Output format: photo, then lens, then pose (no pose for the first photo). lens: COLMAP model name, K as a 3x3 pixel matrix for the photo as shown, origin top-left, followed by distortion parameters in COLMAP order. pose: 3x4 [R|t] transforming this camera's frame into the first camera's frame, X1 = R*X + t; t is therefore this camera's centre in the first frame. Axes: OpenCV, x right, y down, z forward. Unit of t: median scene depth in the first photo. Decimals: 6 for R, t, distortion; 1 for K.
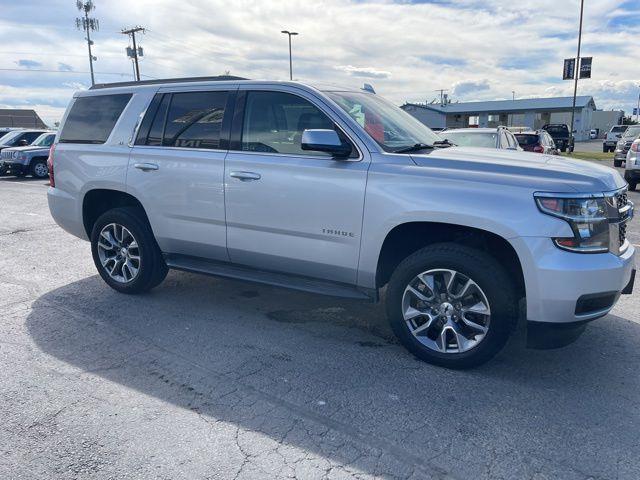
lens RADIAL K [[488.2, 0, 321.7], [0, 488.2, 241.3], [0, 0, 1]] dist [0.060586, -0.083383]
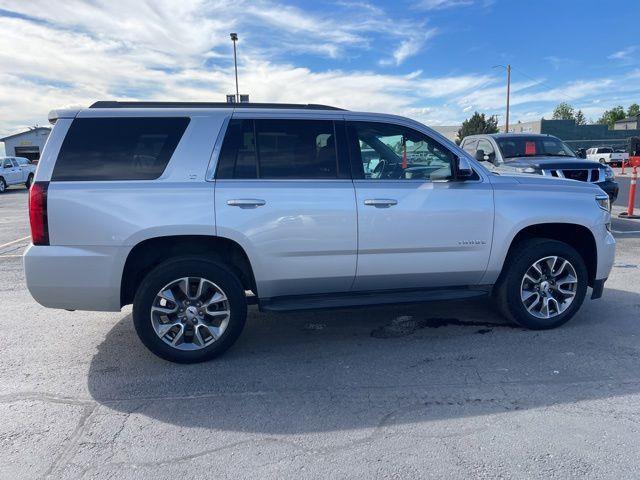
lens RADIAL K [[488.2, 0, 325.4], [0, 488.2, 240.8], [0, 0, 1]] dist [0.060586, -0.083383]
pose [[0.743259, -0.121890, 0.657806, -0.857862], [0.156190, 0.987705, 0.006541, -0.072434], [-0.650516, 0.097881, 0.753159, 0.277256]]
